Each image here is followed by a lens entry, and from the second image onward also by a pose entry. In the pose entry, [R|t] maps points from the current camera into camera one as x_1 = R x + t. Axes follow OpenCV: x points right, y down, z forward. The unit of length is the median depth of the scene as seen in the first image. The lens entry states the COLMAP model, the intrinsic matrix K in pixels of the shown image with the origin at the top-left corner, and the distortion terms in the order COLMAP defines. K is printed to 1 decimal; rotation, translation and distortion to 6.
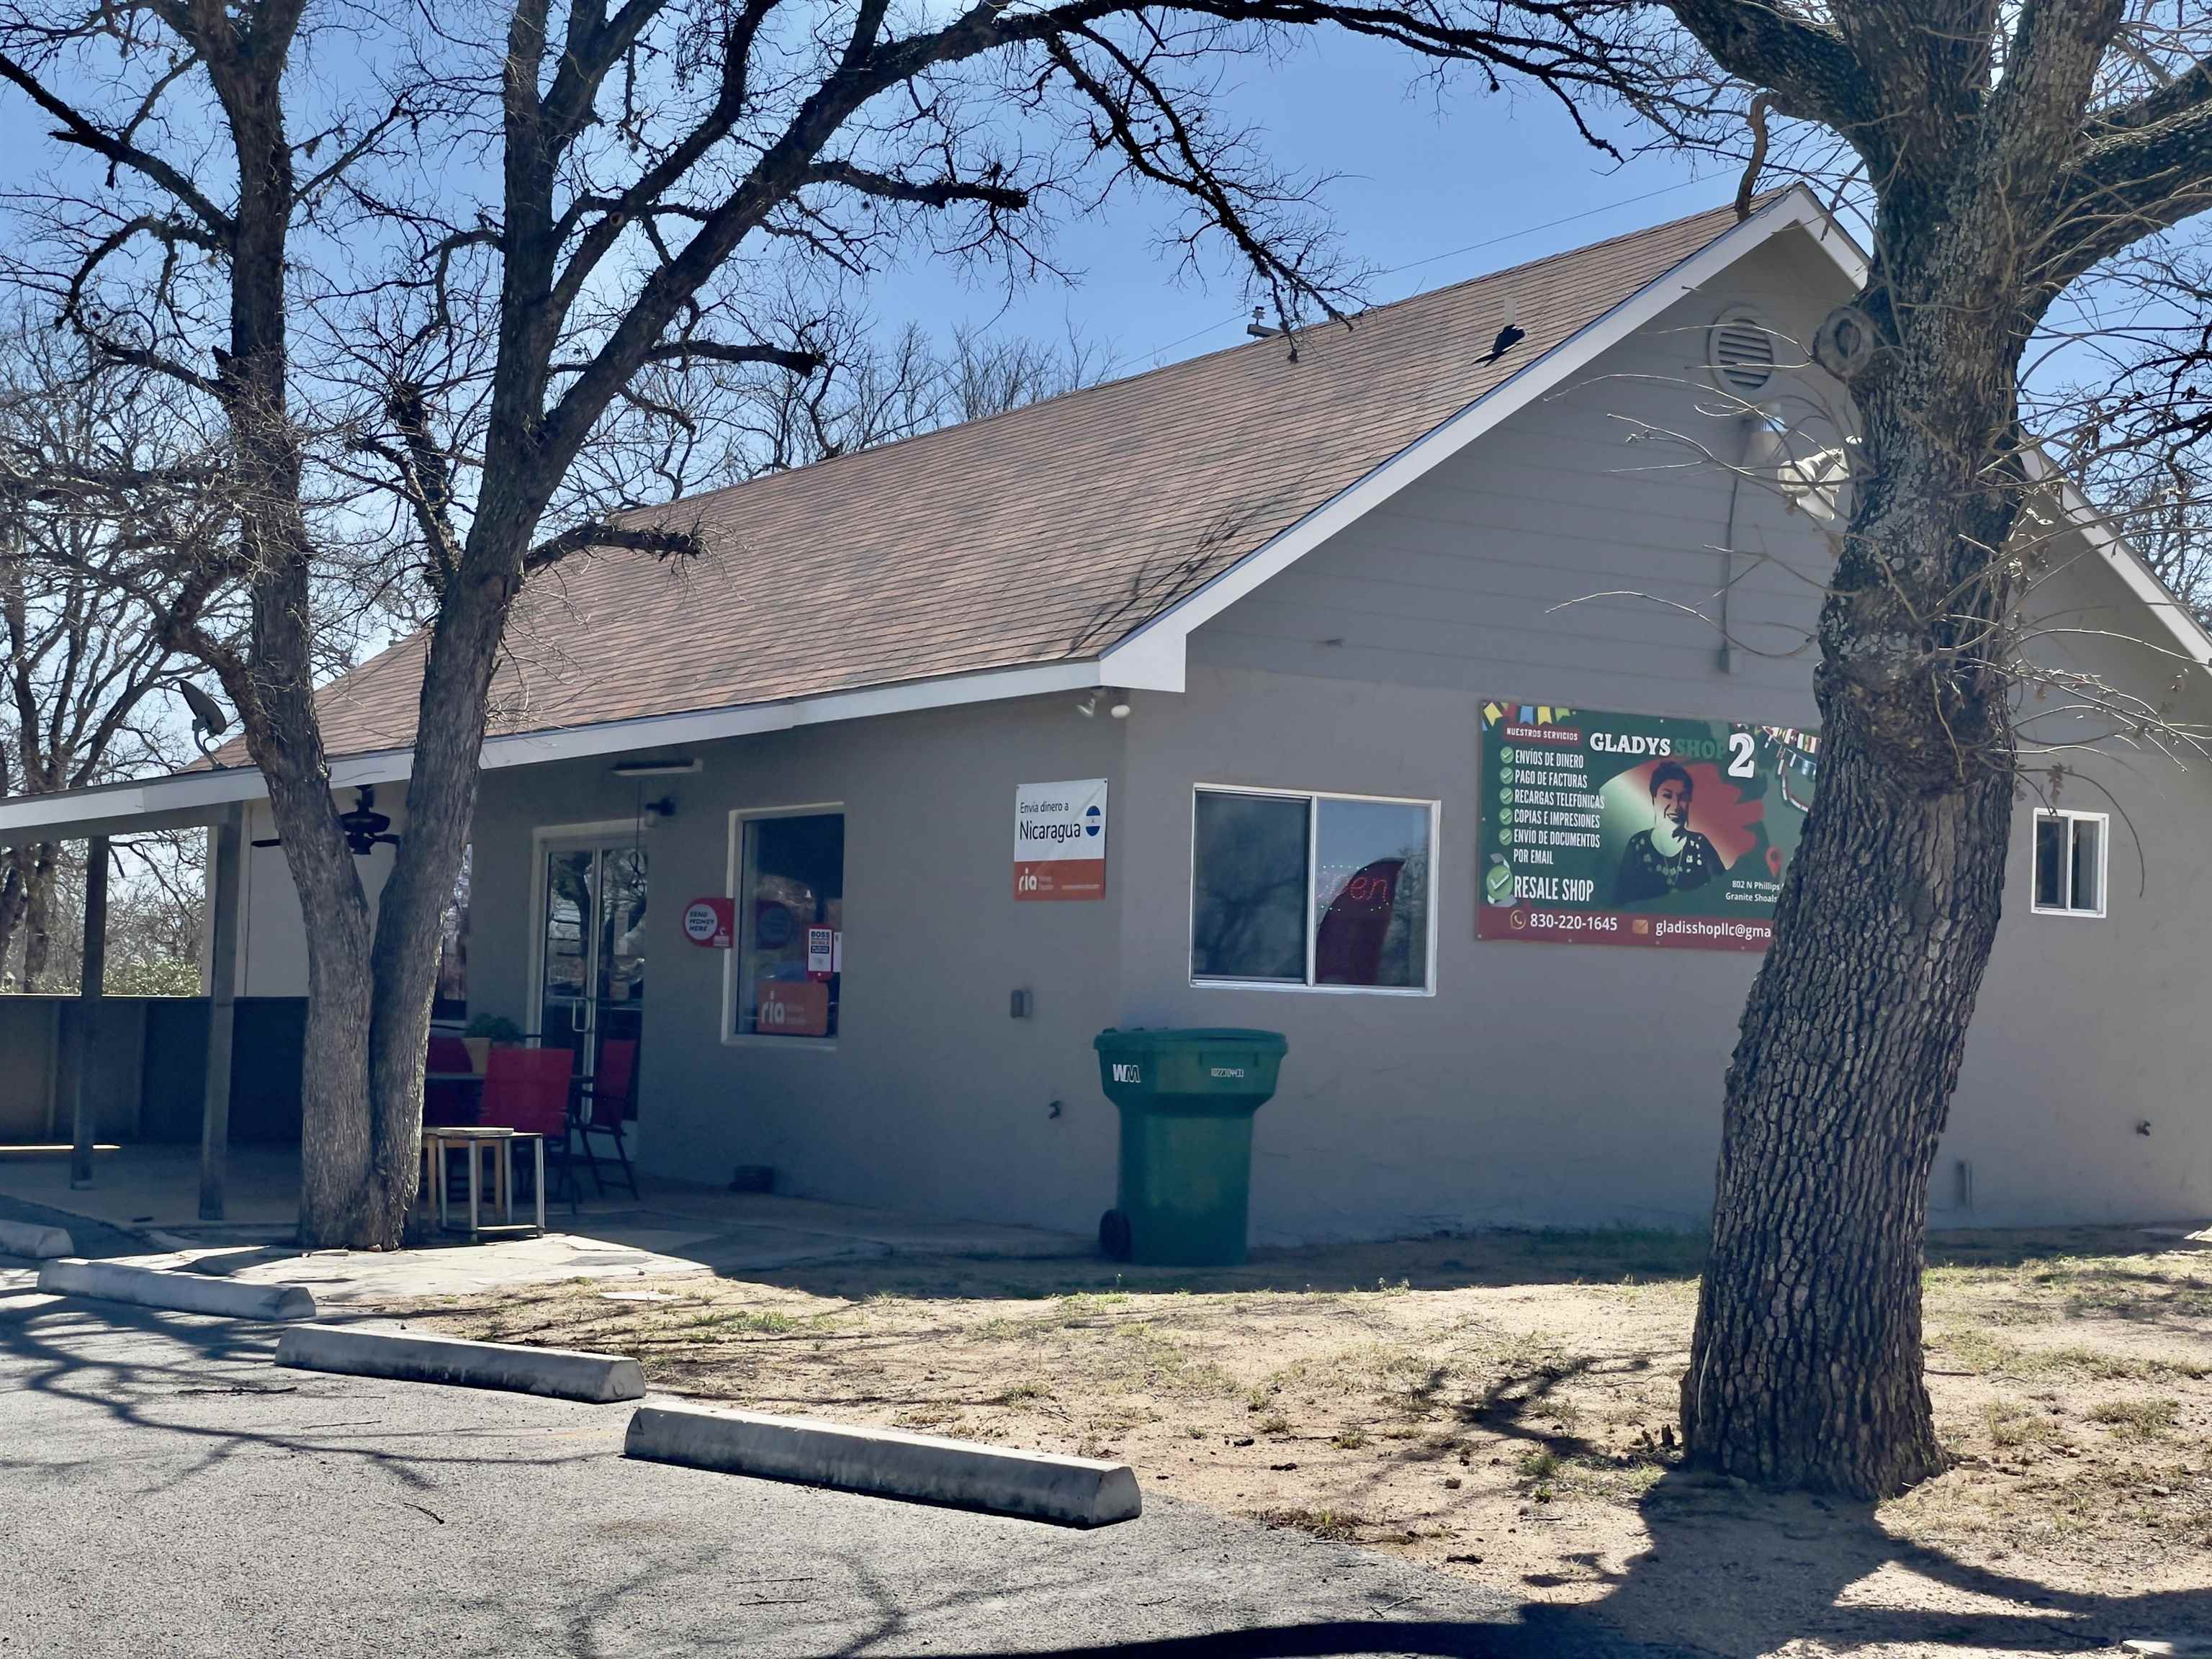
lens RADIAL K [[3308.4, 0, 1106.0], [0, 3308.4, 829.5], [0, 0, 1]] dist [0.020828, 0.055927]
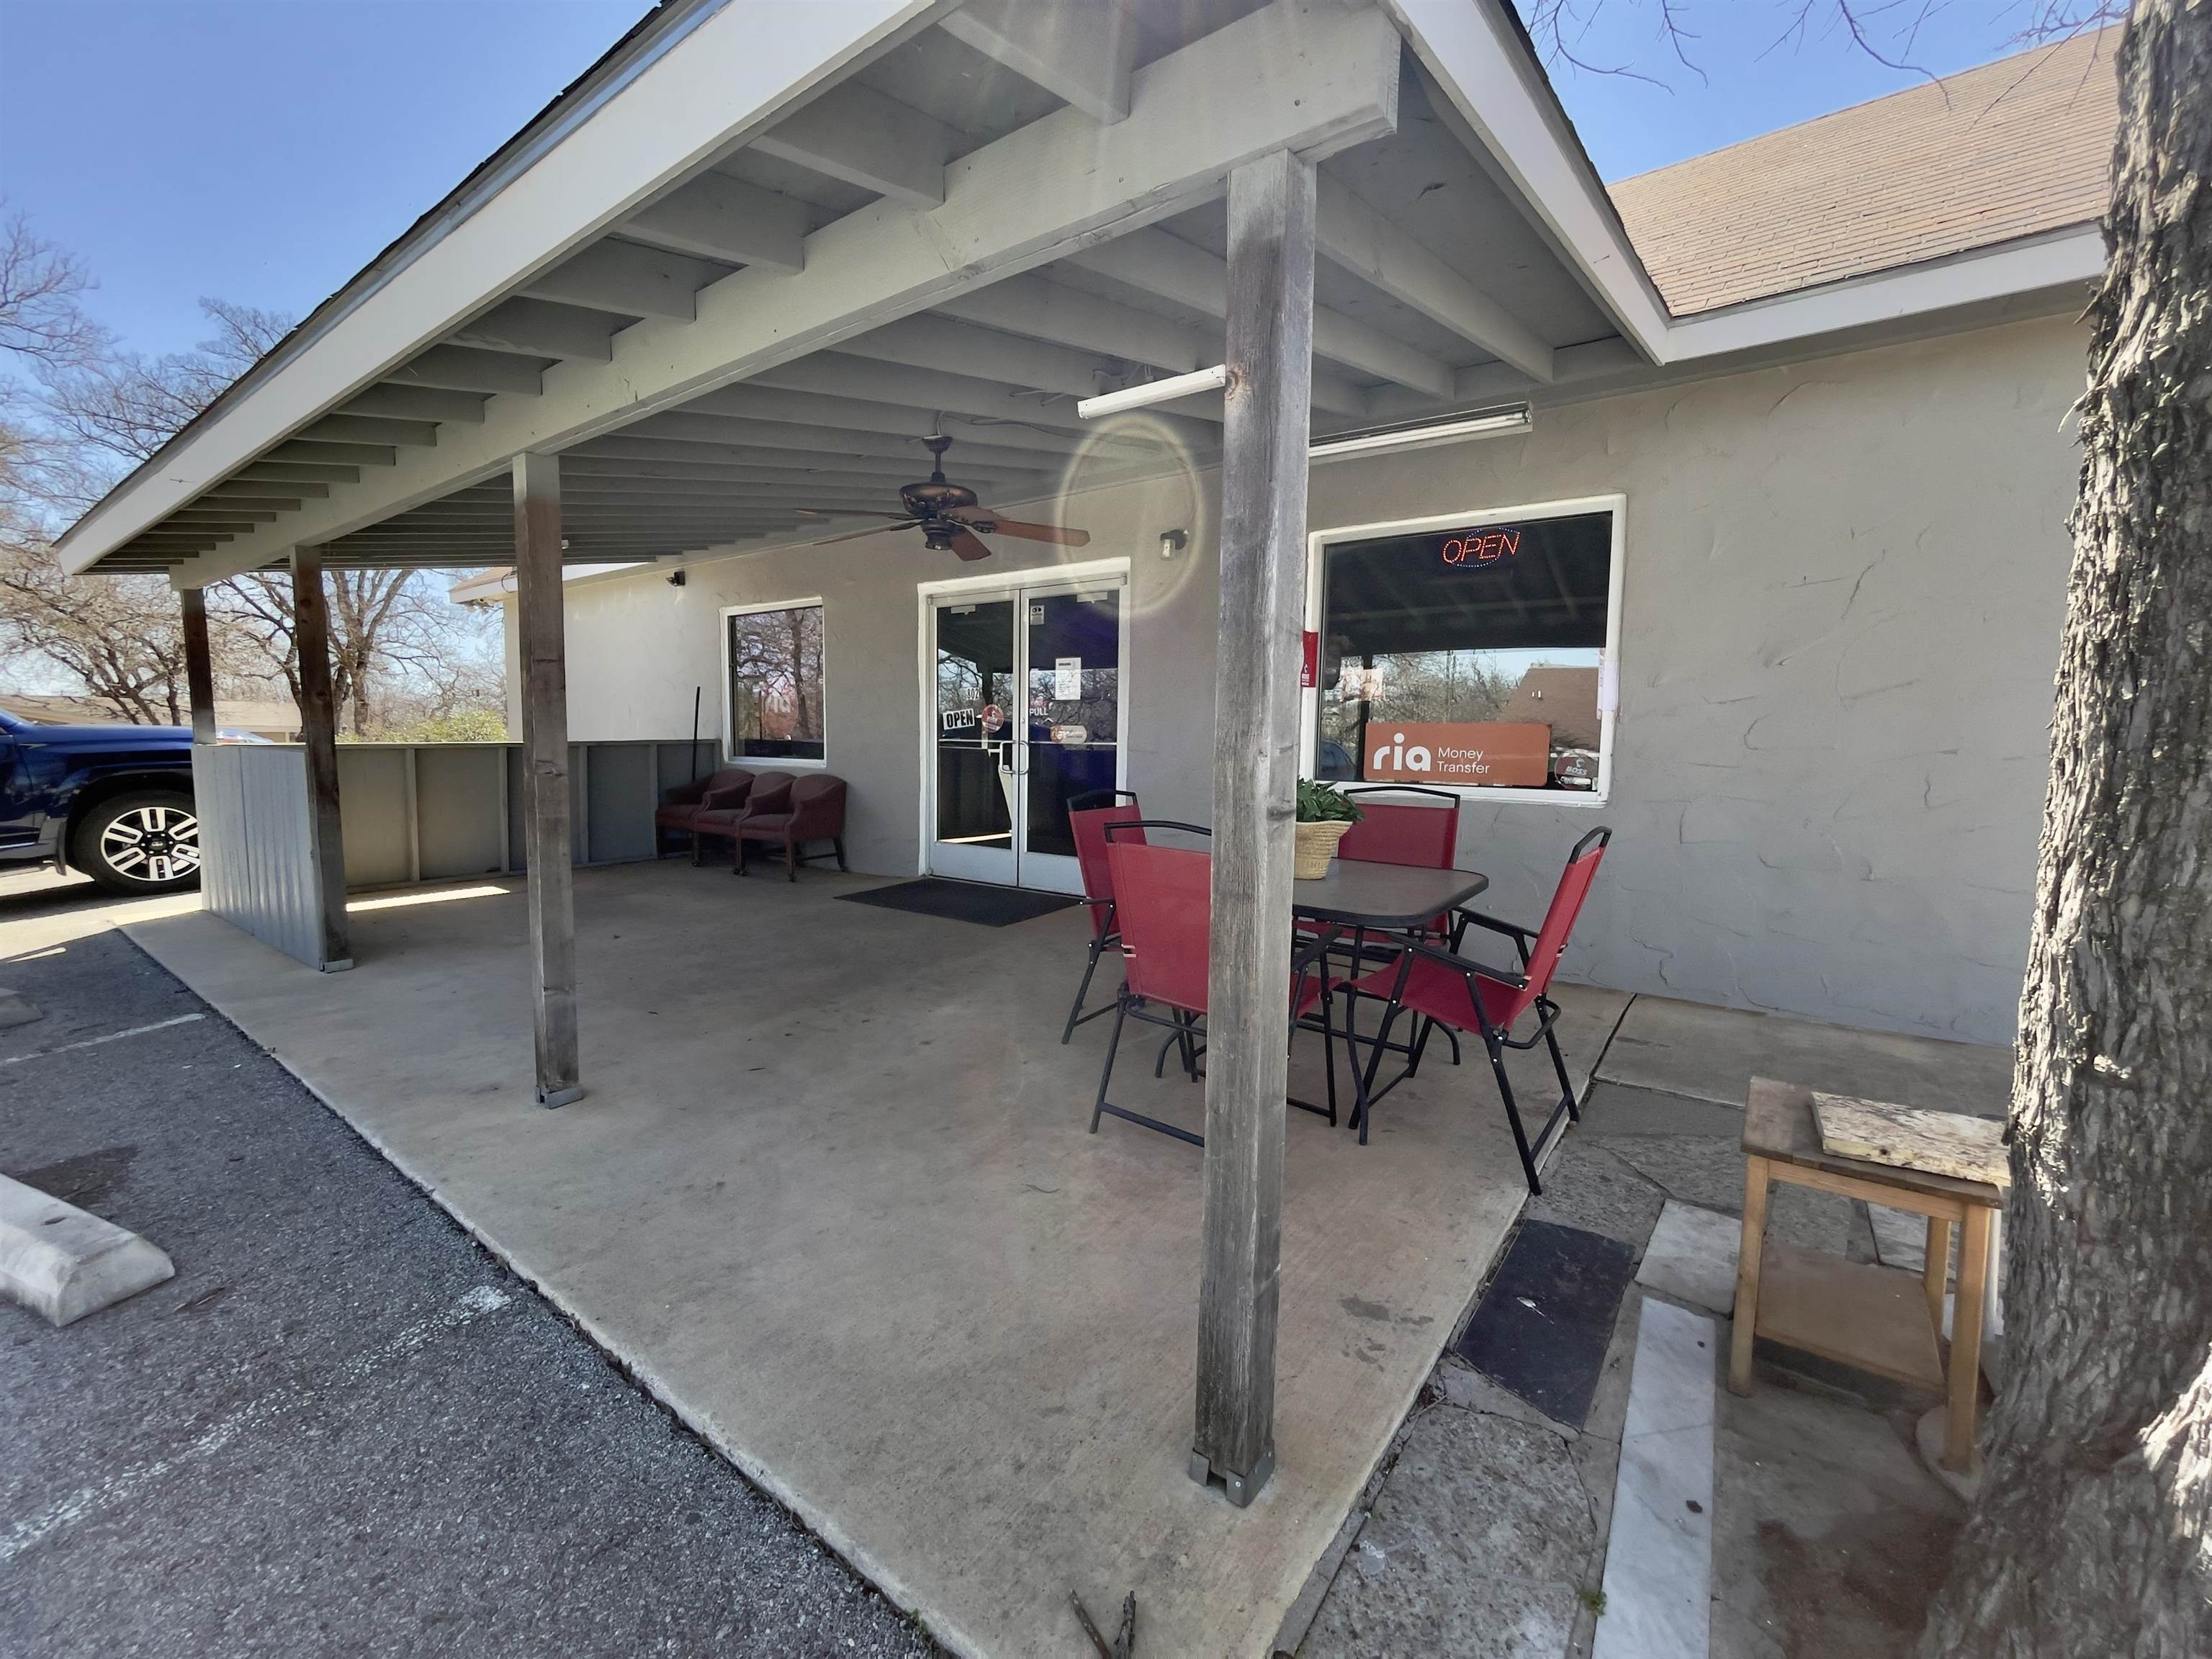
lens RADIAL K [[932.3, 0, 1111.0], [0, 932.3, 806.7], [0, 0, 1]] dist [-0.000802, 0.011237]
pose [[0.934210, -0.051468, 0.352992, -0.299959], [0.000381, 0.989680, 0.143292, 0.037397], [-0.356724, -0.133730, 0.924589, 0.910724]]
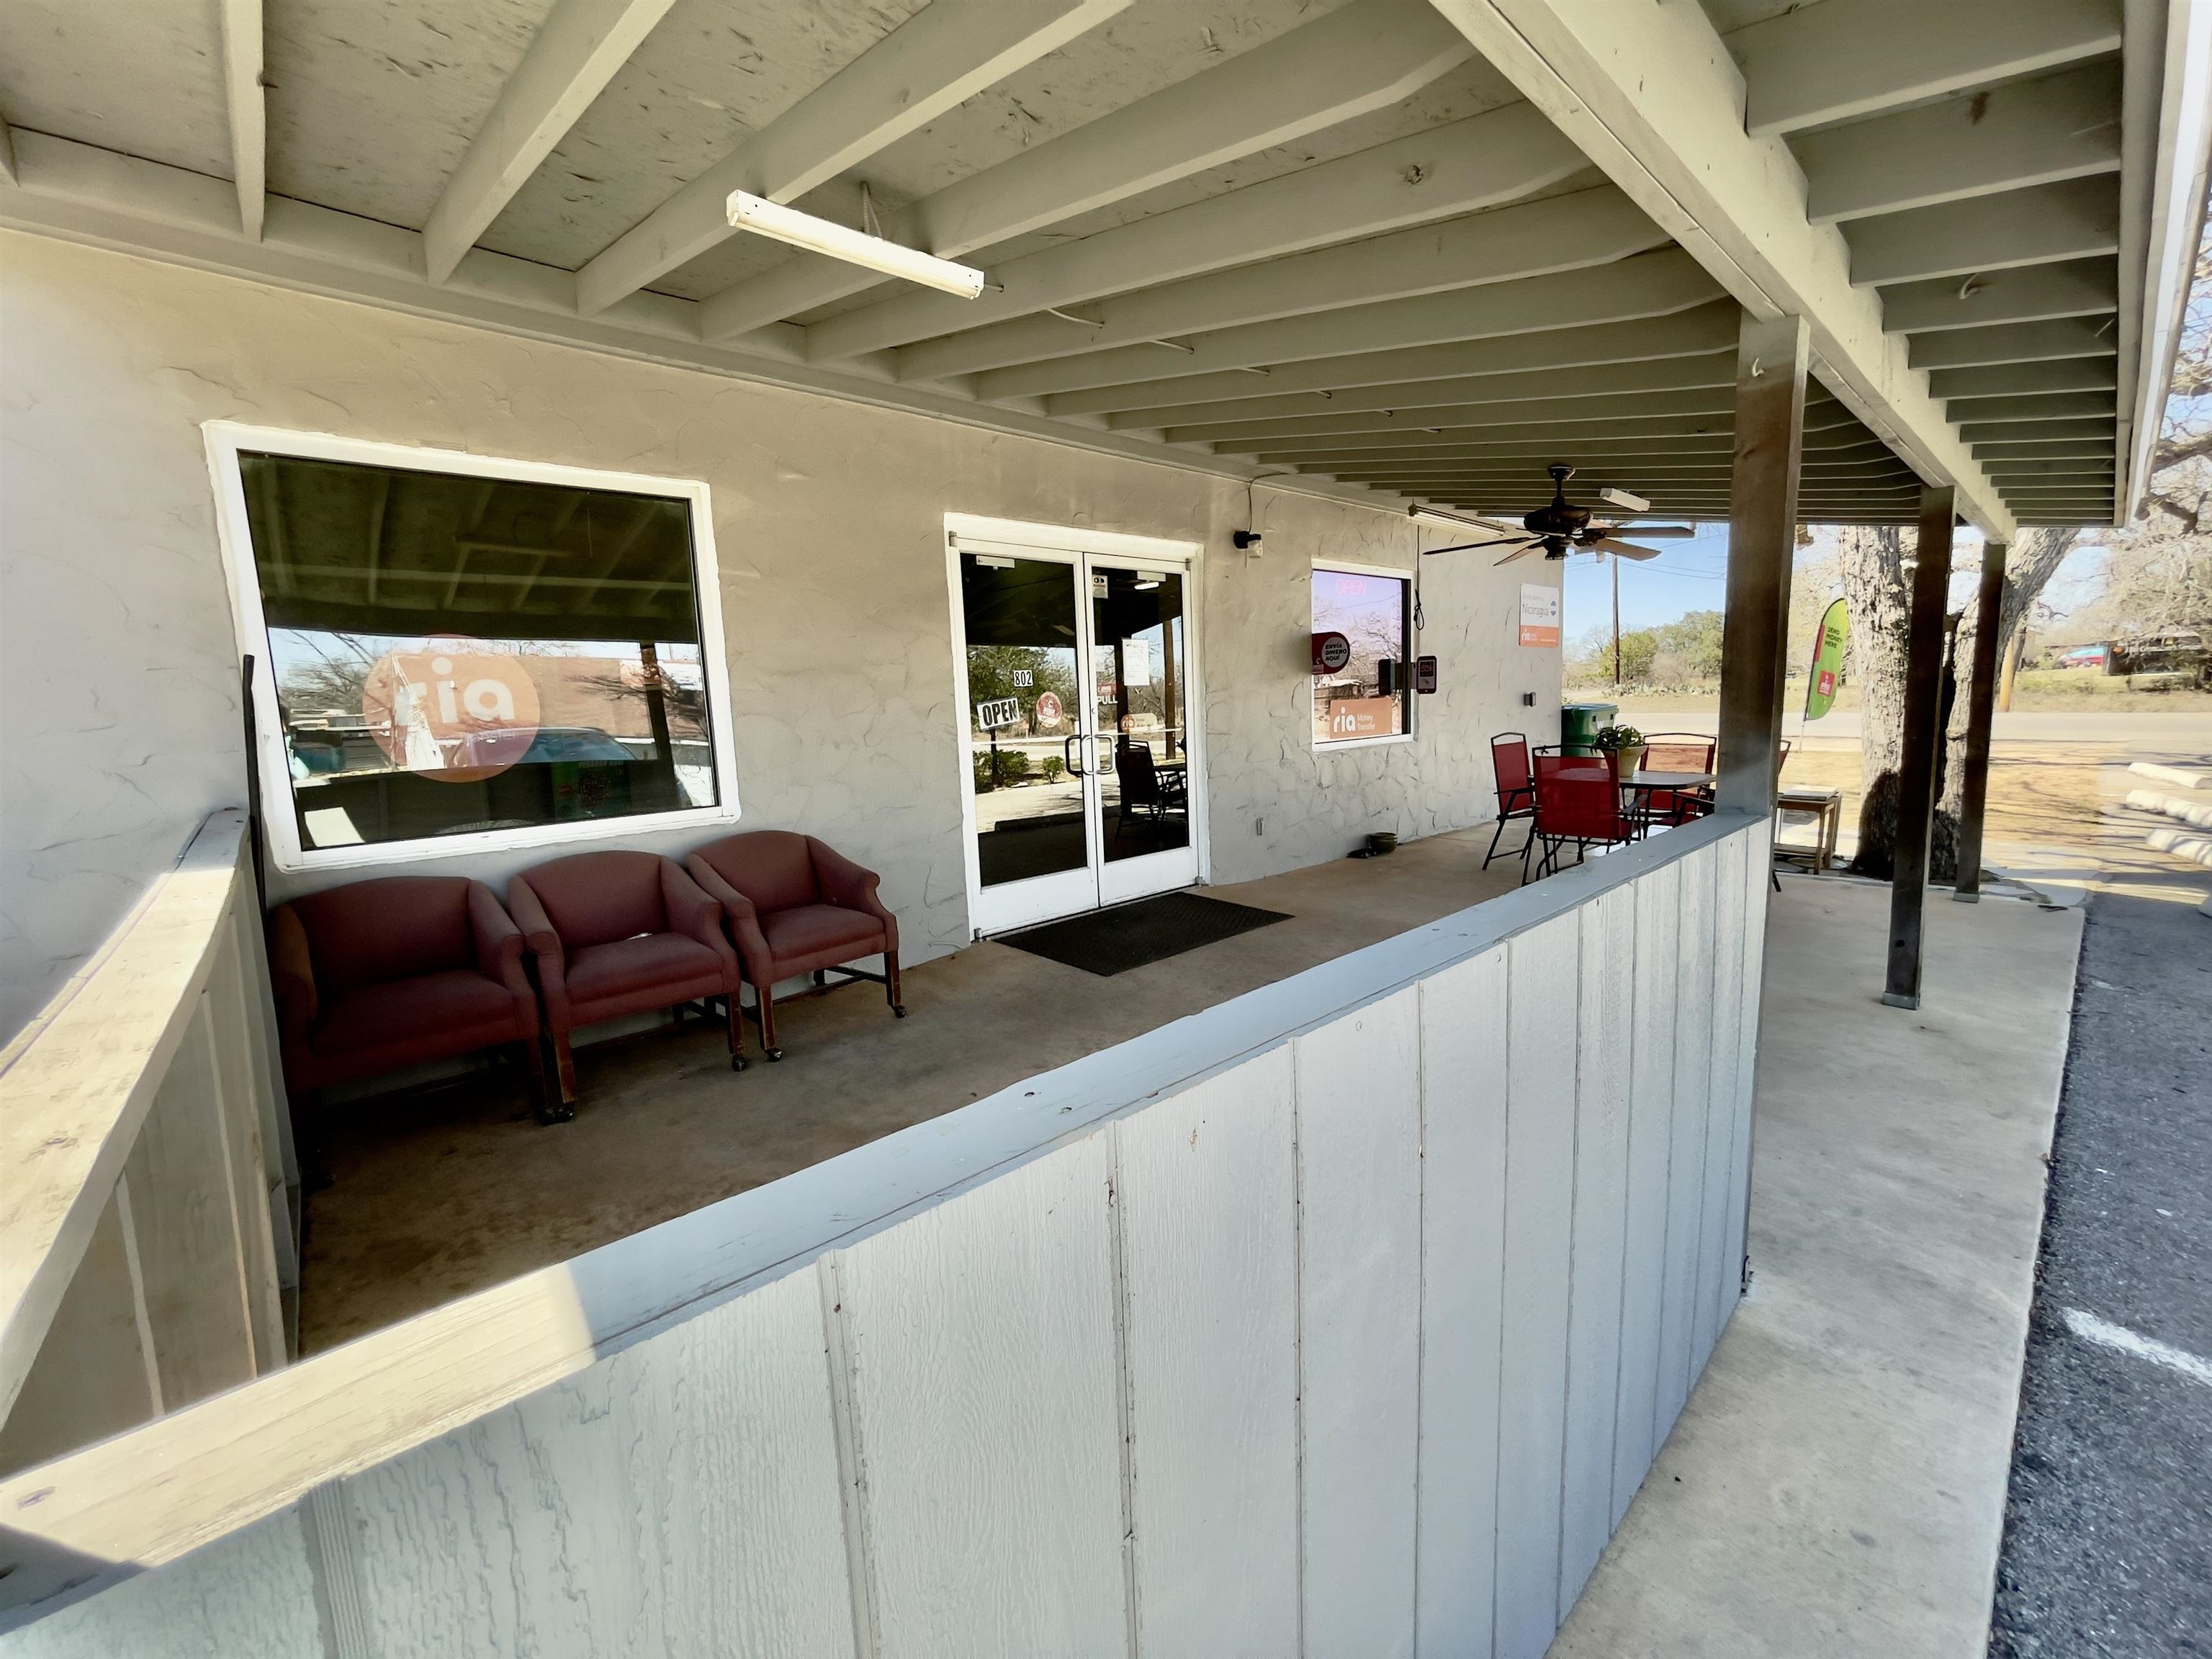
lens RADIAL K [[889.6, 0, 1106.0], [0, 889.6, 829.5], [0, 0, 1]] dist [-0.014605, 0.000585]
pose [[-0.179323, -0.176196, 0.967883, -0.500538], [-0.027180, 0.984343, 0.174157, 0.043538], [-0.983415, 0.004923, -0.181304, 1.331146]]
